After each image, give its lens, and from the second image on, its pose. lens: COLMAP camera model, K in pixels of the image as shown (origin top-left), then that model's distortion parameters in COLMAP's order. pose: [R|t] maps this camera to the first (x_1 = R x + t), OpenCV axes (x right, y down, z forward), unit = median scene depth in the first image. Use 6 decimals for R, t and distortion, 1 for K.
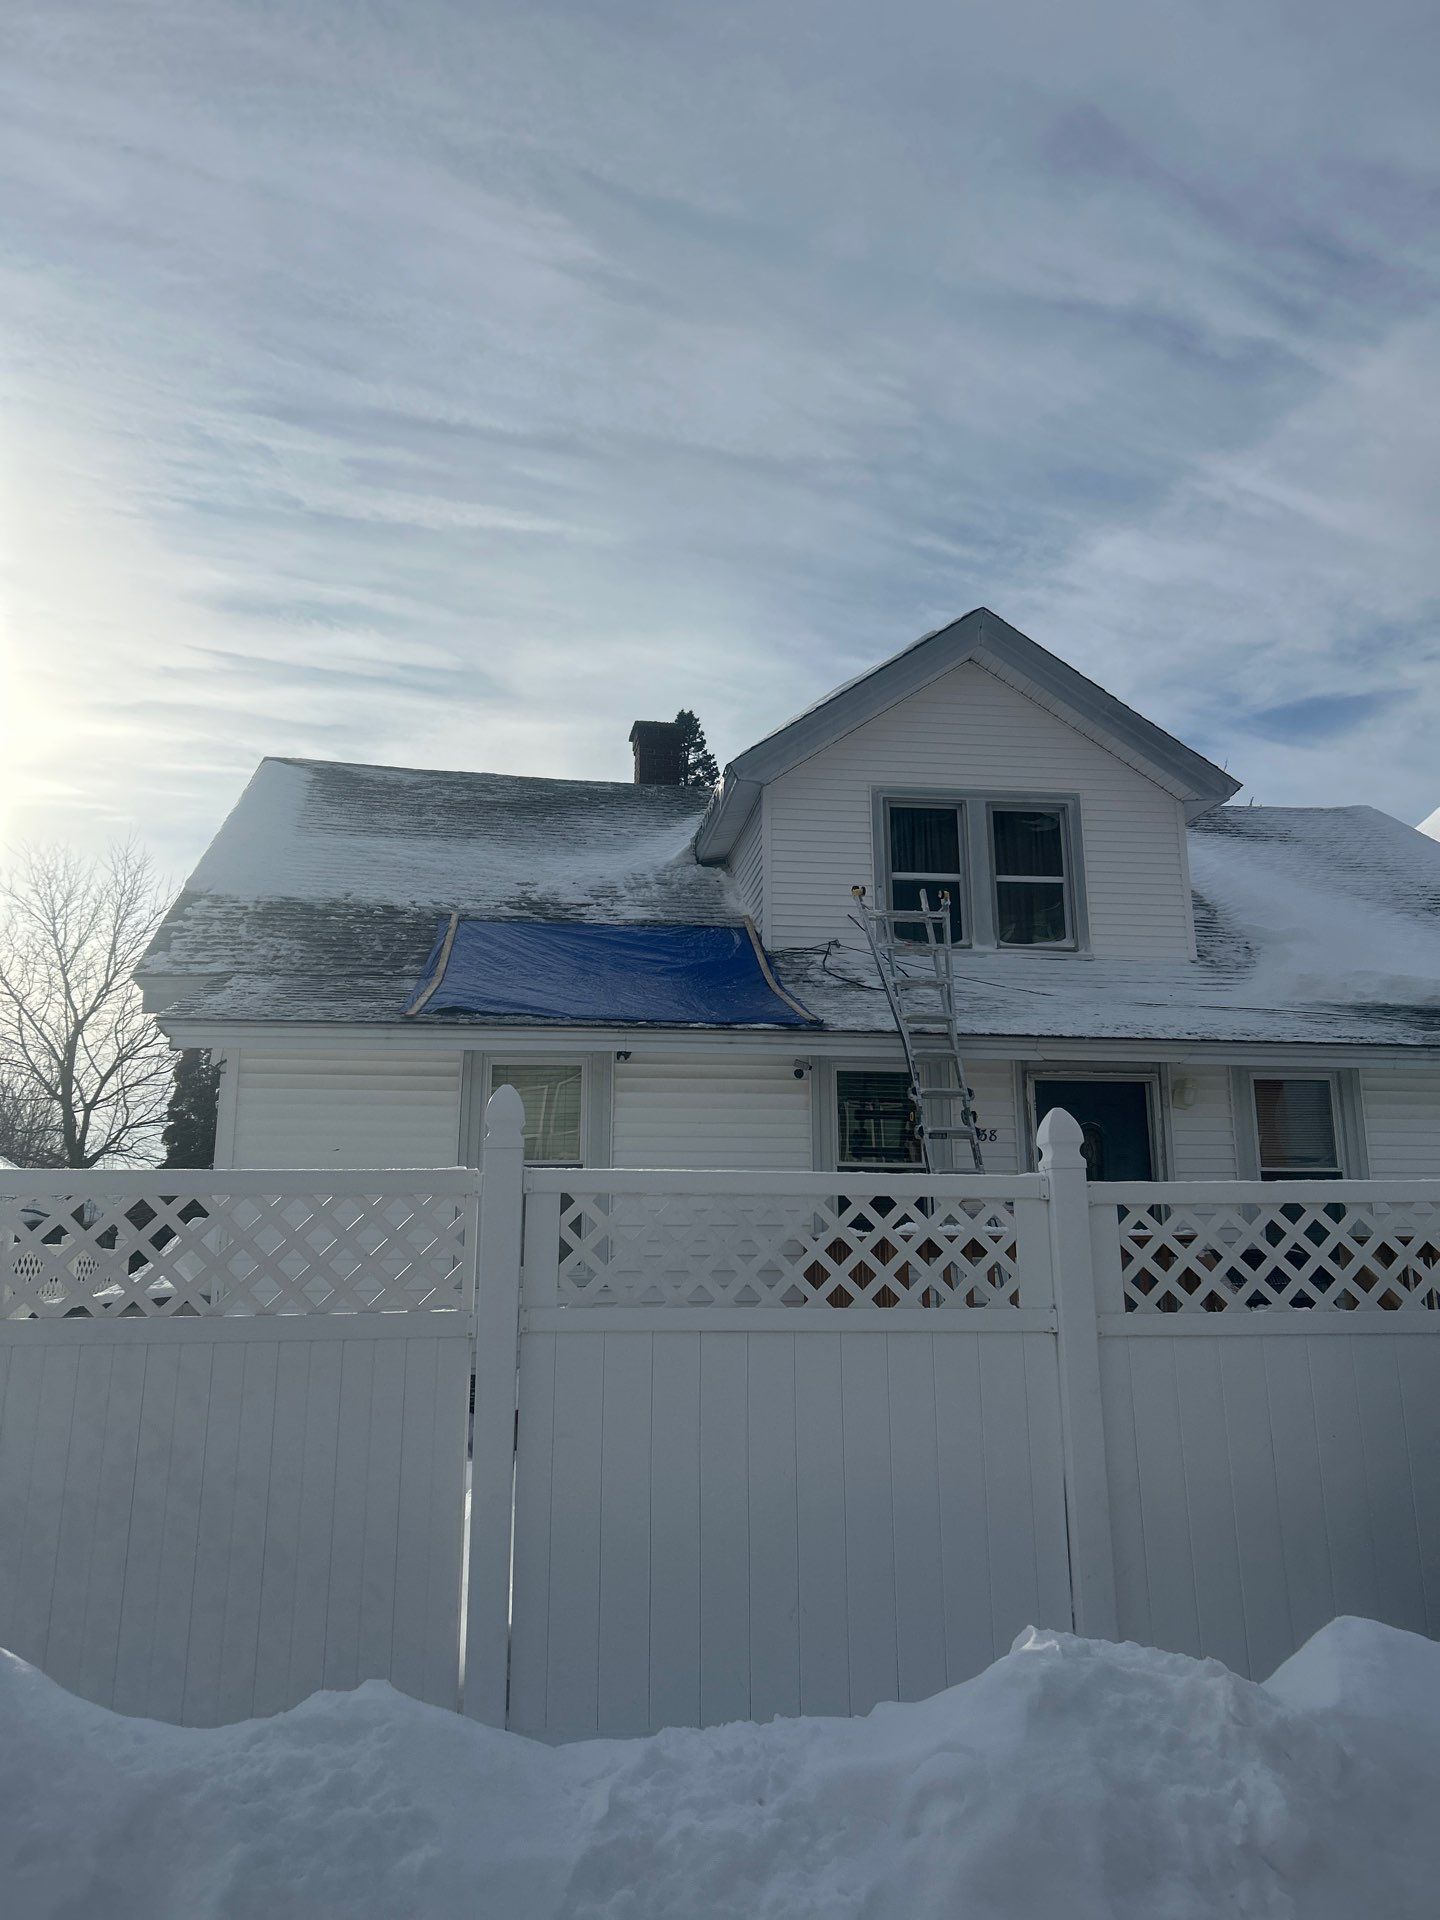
lens RADIAL K [[1425.7, 0, 746.0], [0, 1425.7, 956.0], [0, 0, 1]] dist [0.055775, -0.027686]
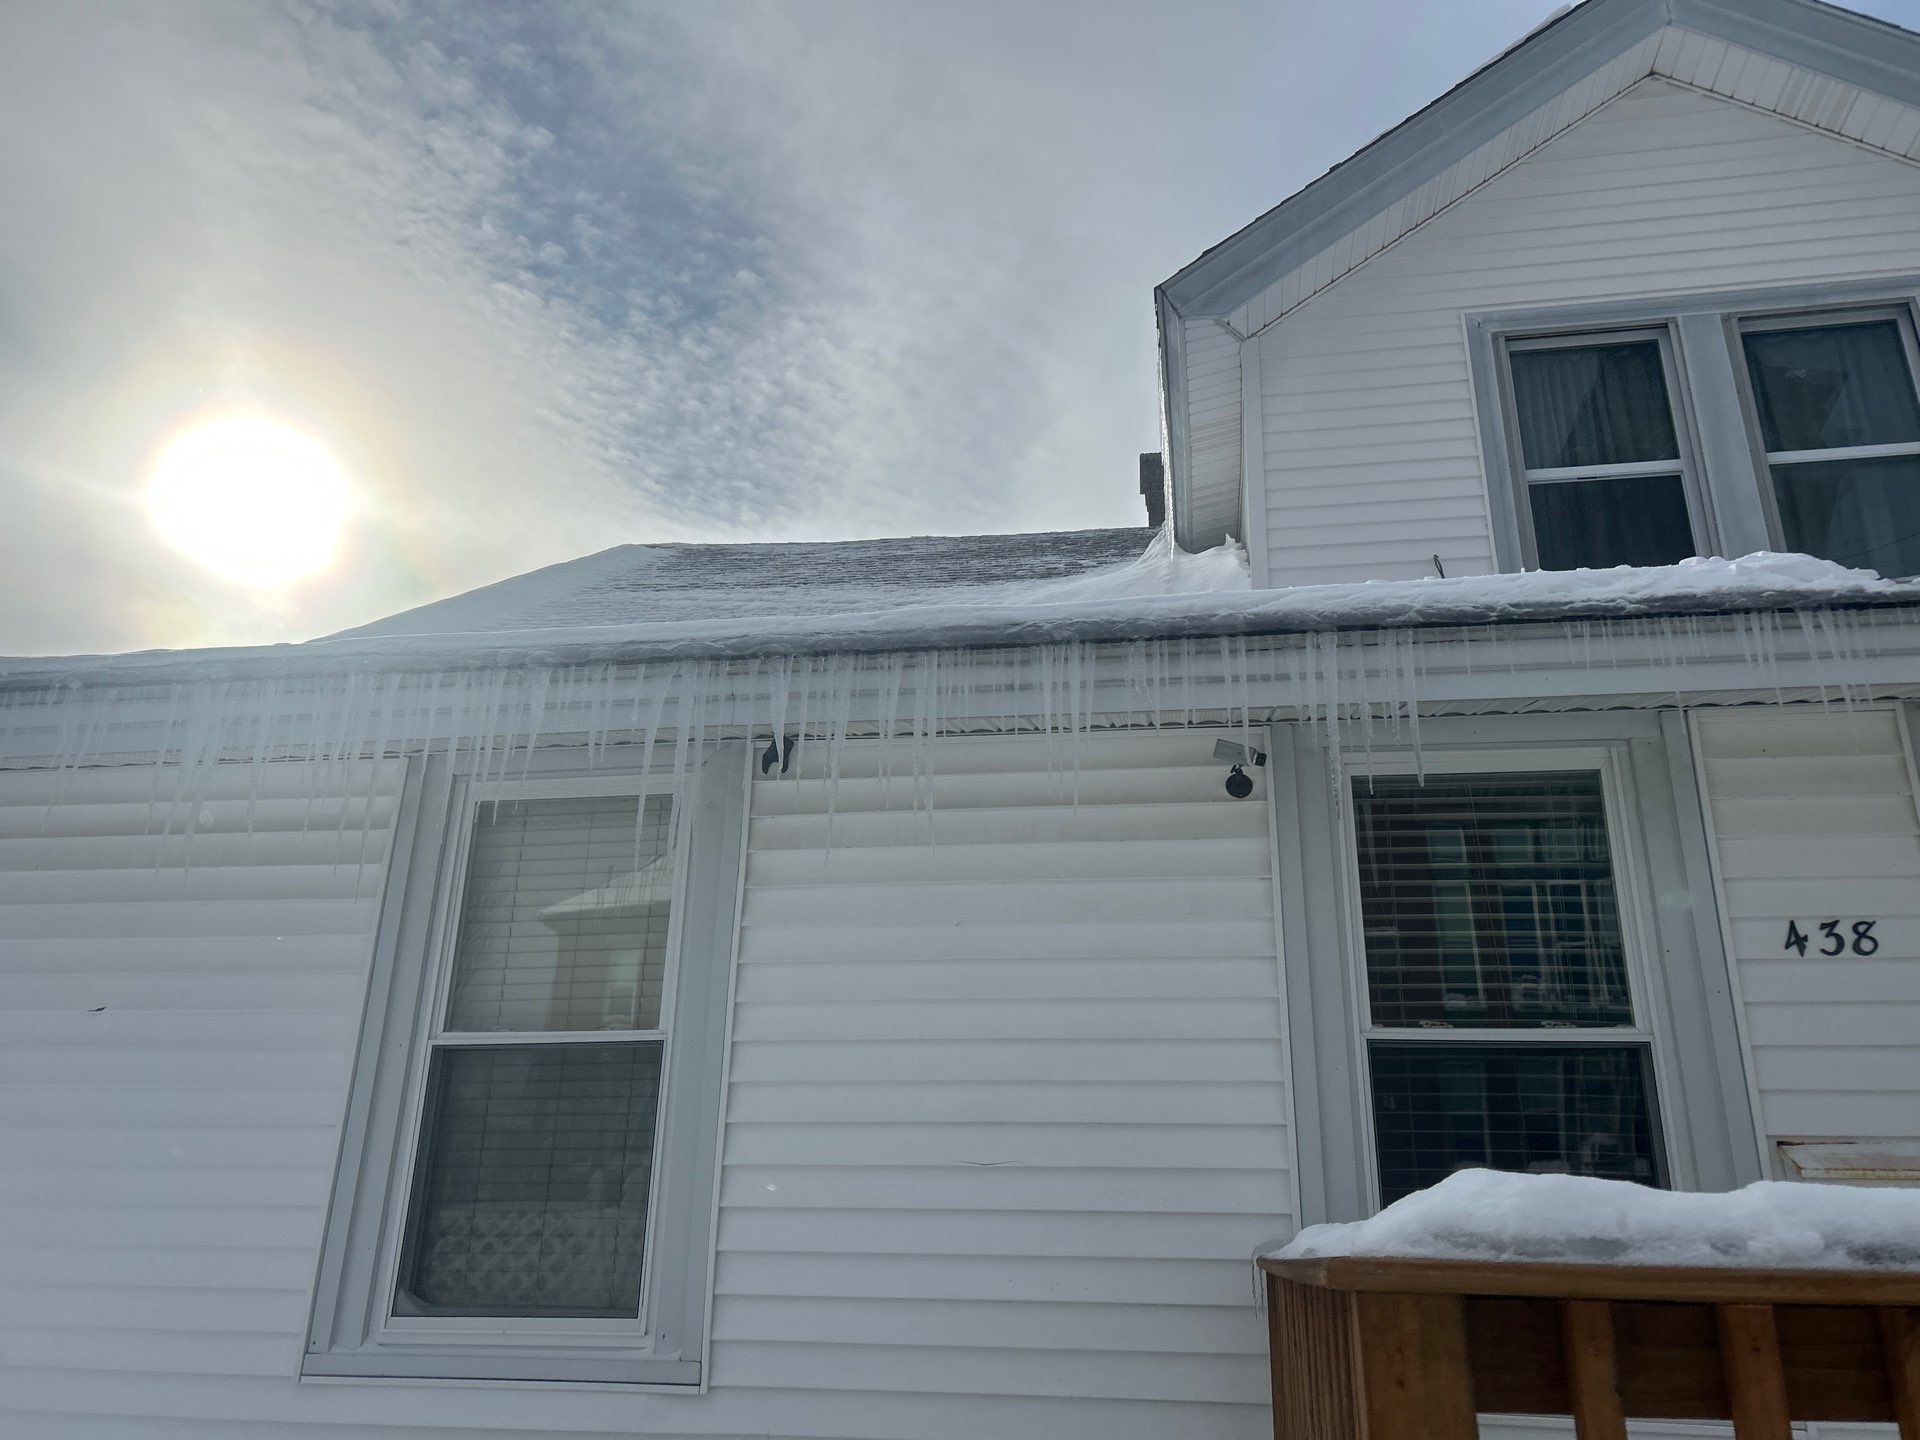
lens RADIAL K [[1424.8, 0, 984.2], [0, 1424.8, 706.7], [0, 0, 1]] dist [0.067551, -0.068380]
pose [[0.946626, -0.095444, -0.307880, 0.071577], [0.046894, 0.985772, -0.161411, 0.093924], [0.318906, 0.138358, 0.937633, 0.494442]]
